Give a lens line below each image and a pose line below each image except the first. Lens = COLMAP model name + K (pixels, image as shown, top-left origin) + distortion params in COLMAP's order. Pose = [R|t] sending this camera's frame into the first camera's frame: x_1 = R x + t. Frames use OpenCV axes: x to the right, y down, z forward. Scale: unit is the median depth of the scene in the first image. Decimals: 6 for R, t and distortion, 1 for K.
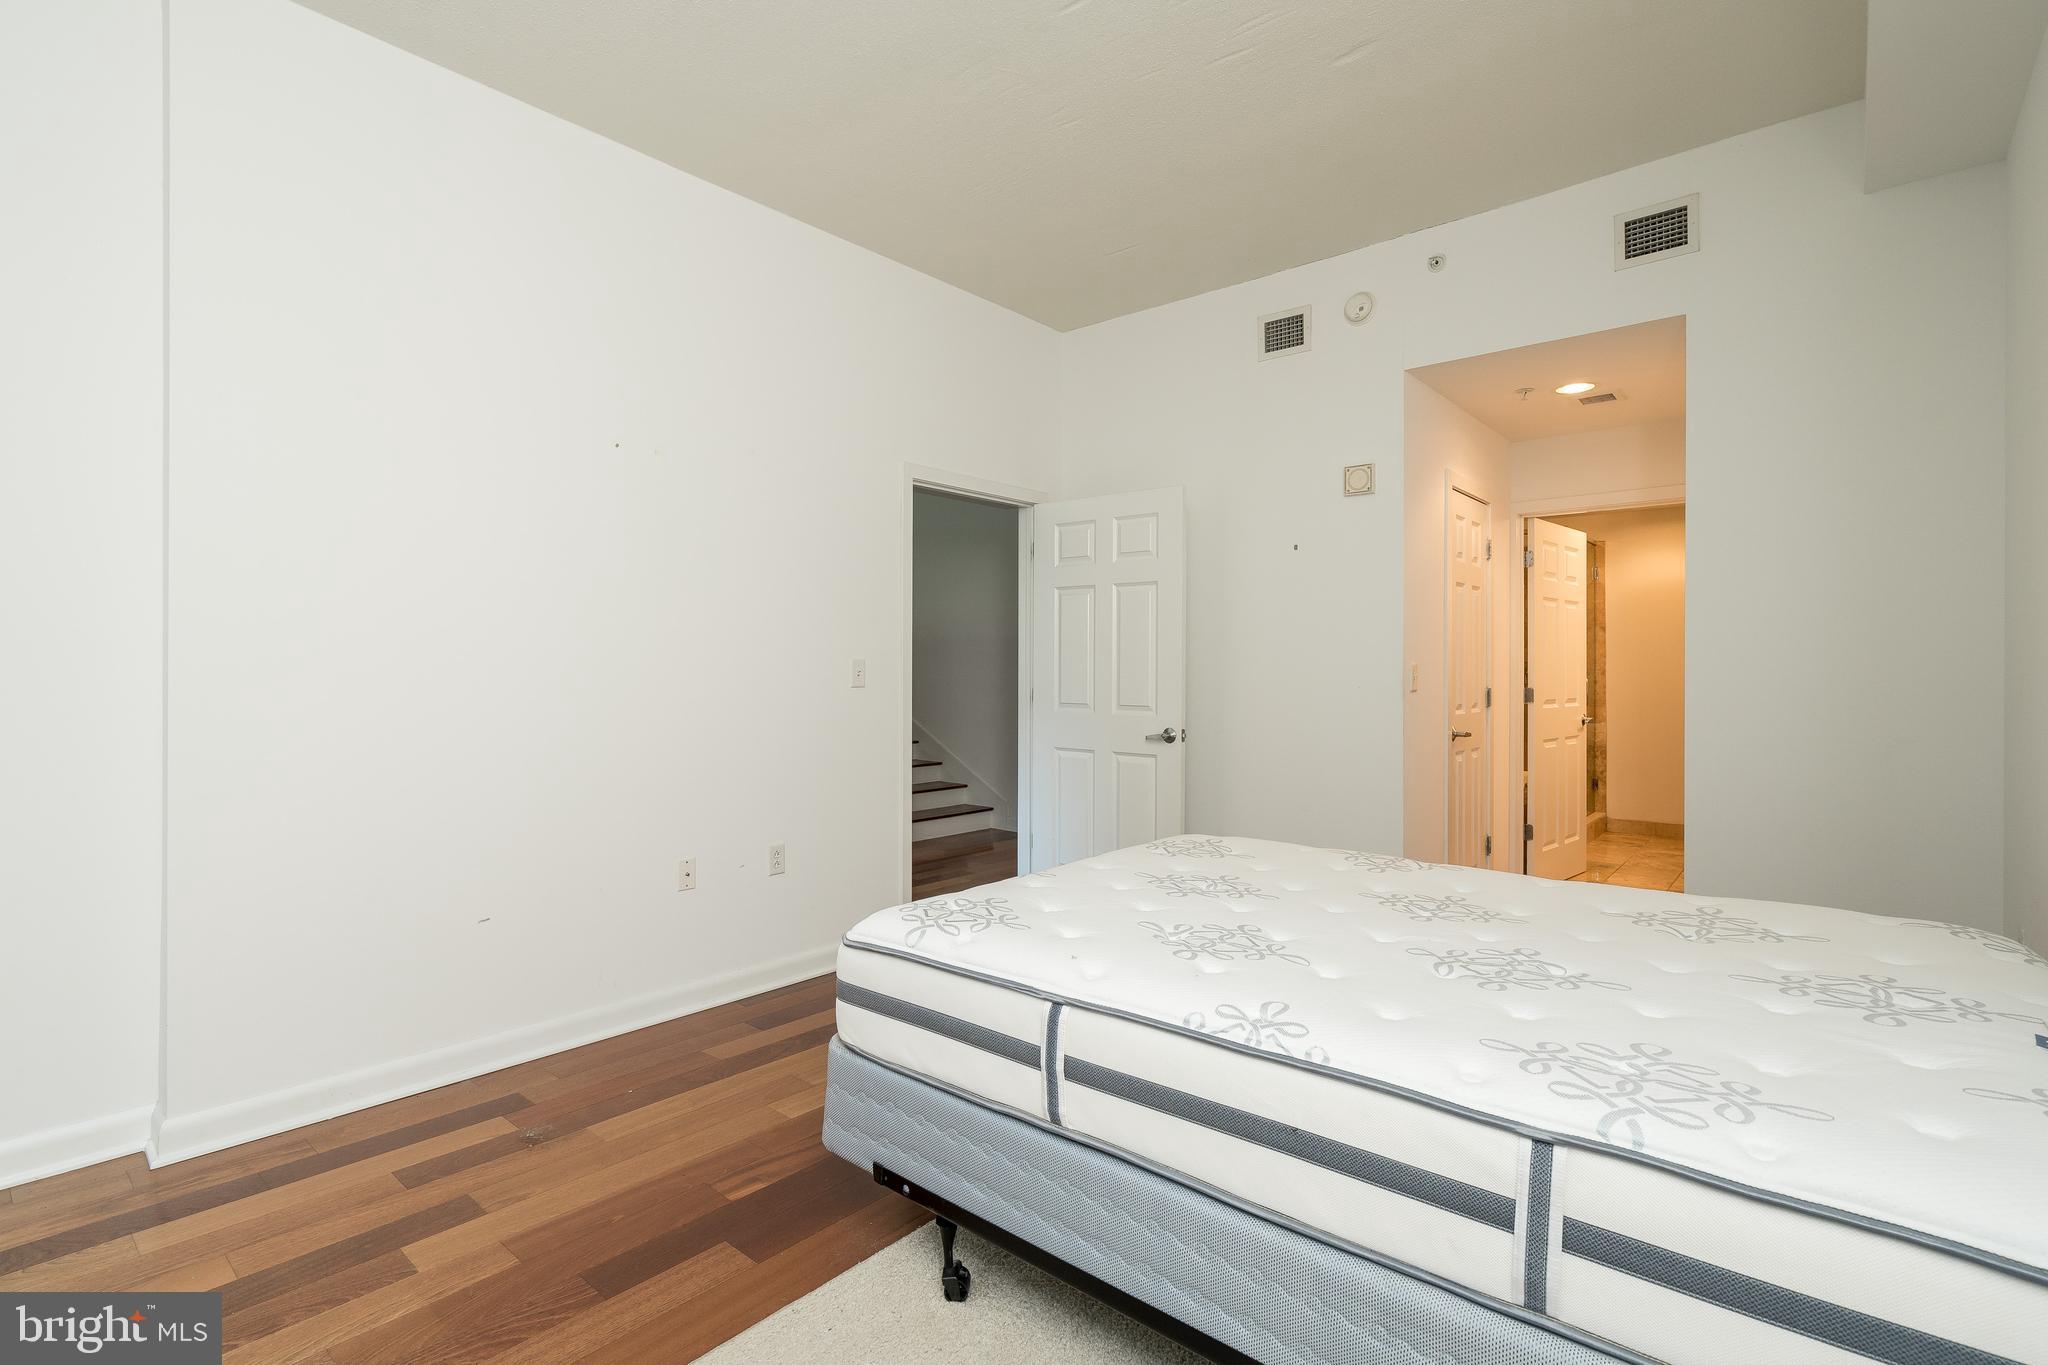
lens RADIAL K [[925.3, 0, 1024.0], [0, 925.3, 682.5], [0, 0, 1]] dist [0.001630, 0.000443]
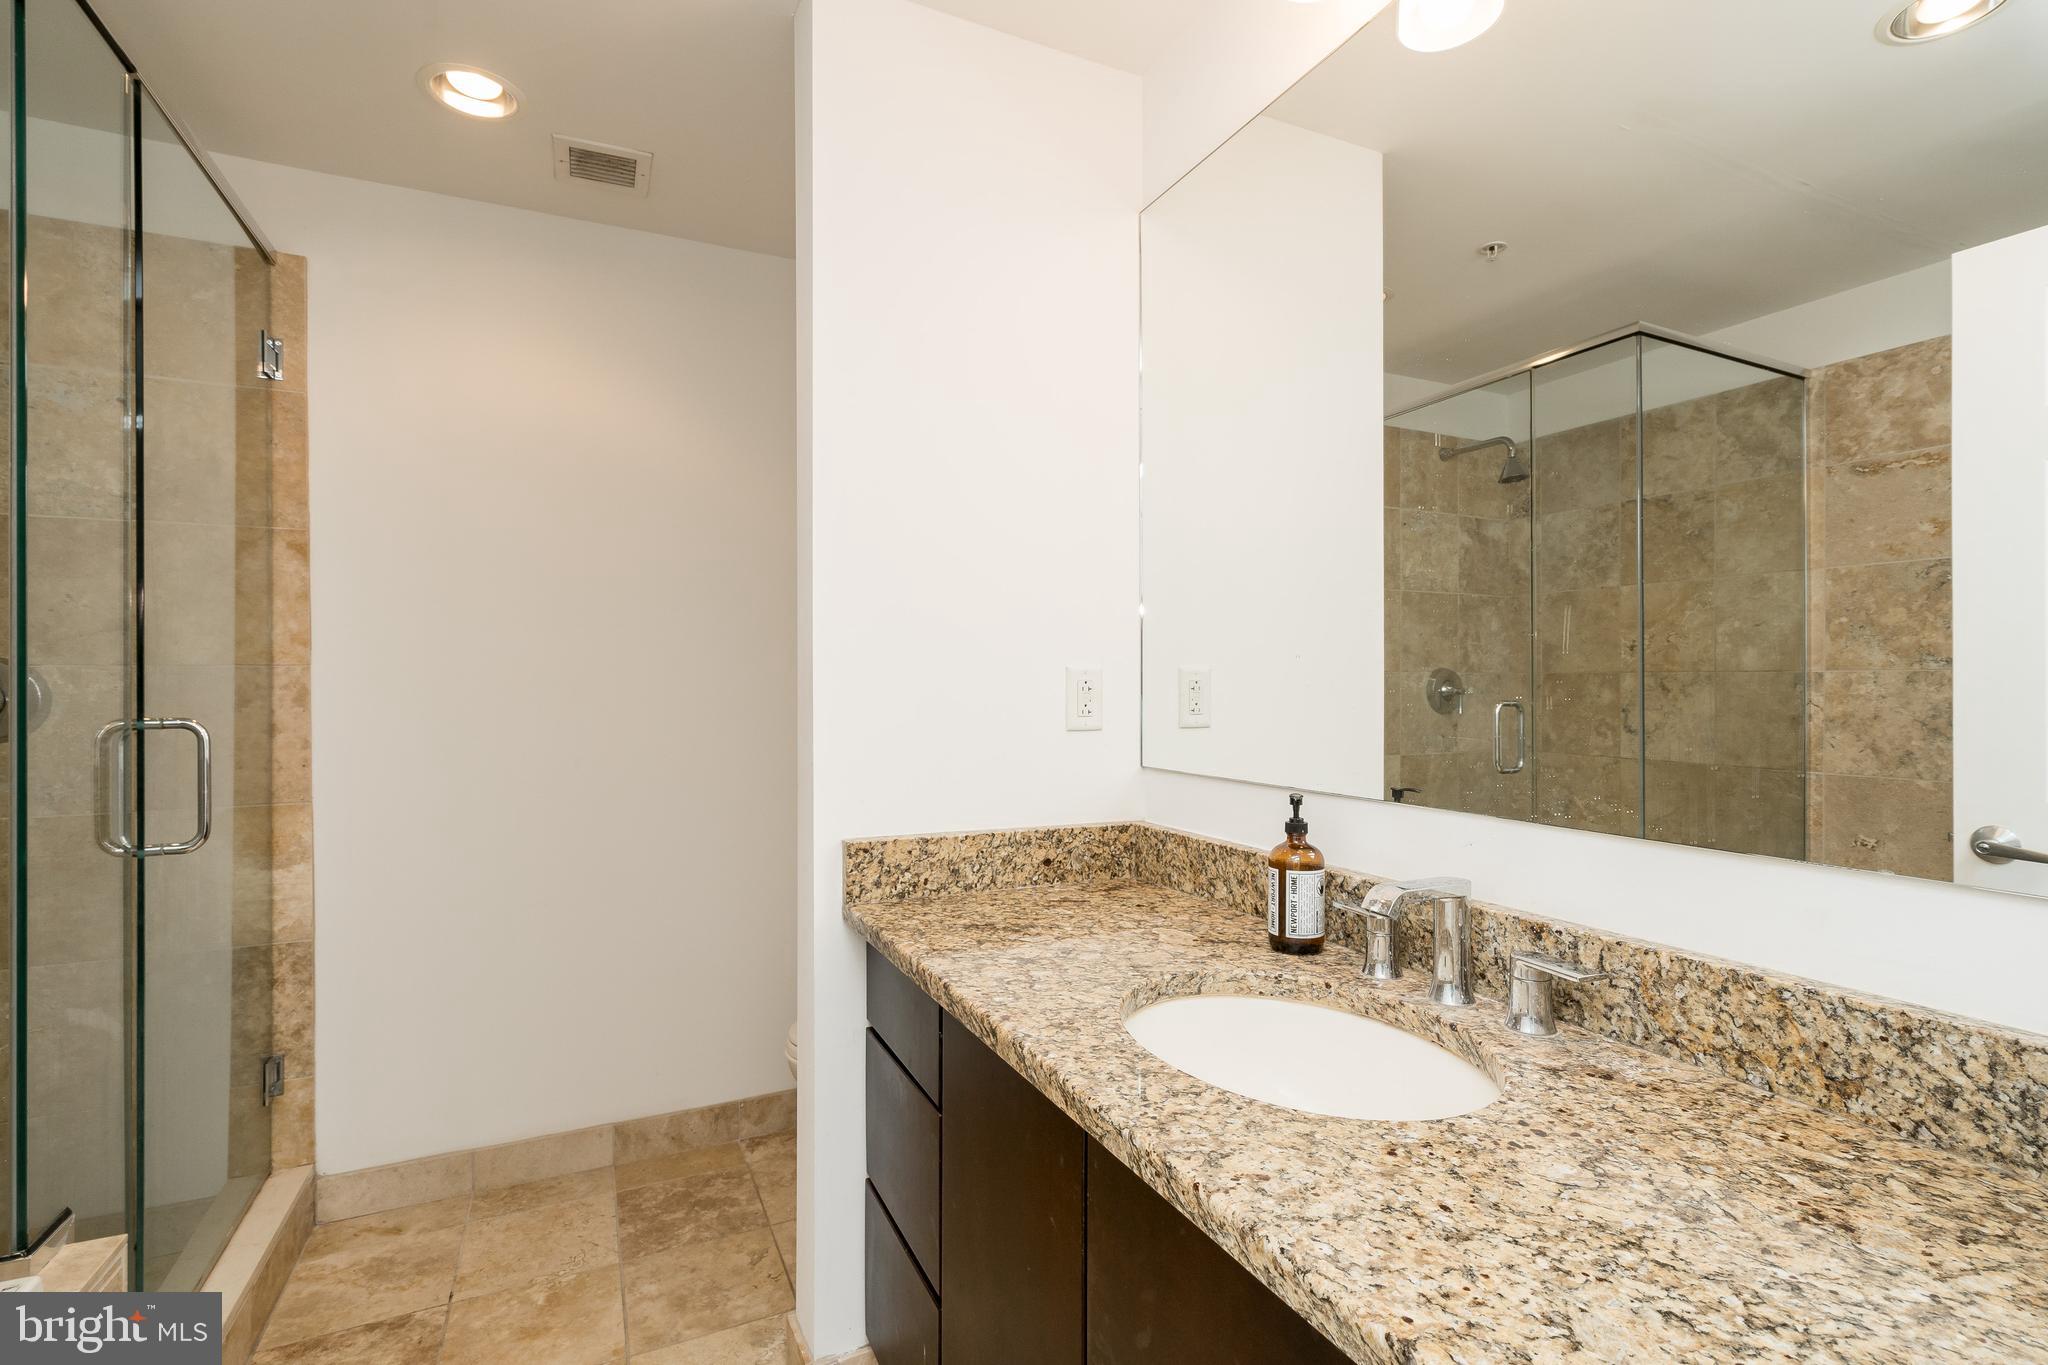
lens RADIAL K [[925.3, 0, 1024.0], [0, 925.3, 682.5], [0, 0, 1]] dist [0.001630, 0.000443]
pose [[0.385224, -0.002425, 0.922820, 0.440060], [0.003584, 0.999993, 0.001132, -0.014605], [-0.922816, 0.002872, 0.385230, 0.670232]]
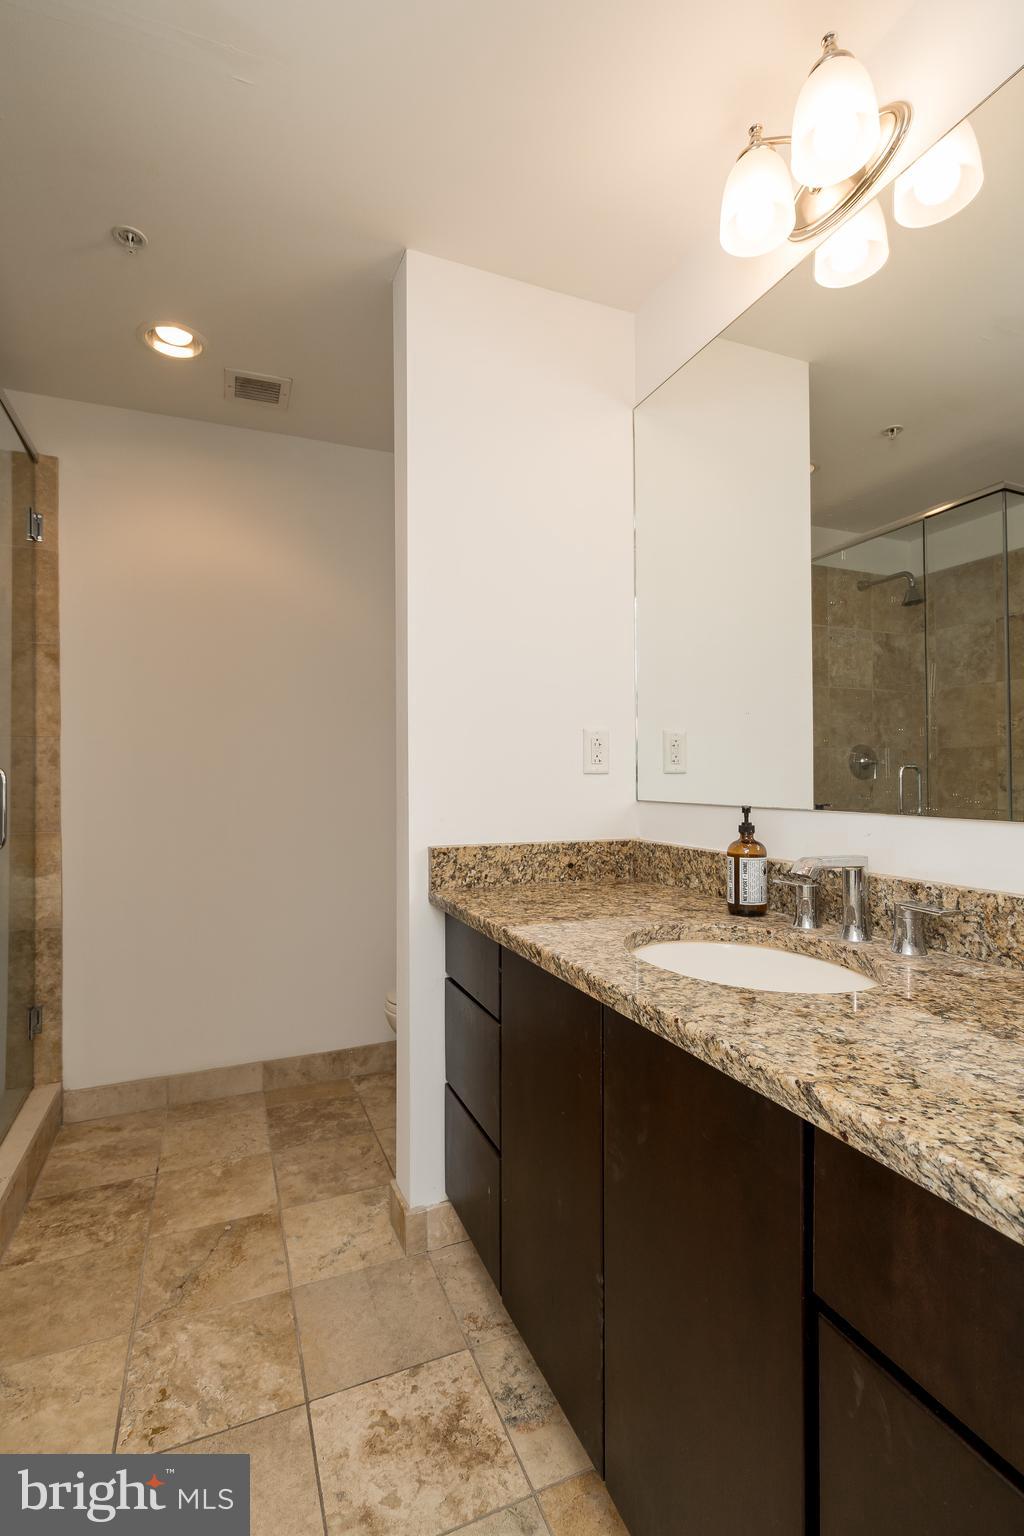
lens RADIAL K [[694.0, 0, 513.5], [0, 694.0, 766.0], [0, 0, 1]] dist [0.001630, 0.000443]
pose [[0.428131, 0.004822, 0.903704, 0.424066], [0.007470, 0.999933, -0.008874, -0.002628], [-0.903686, 0.010550, 0.428066, 0.666556]]
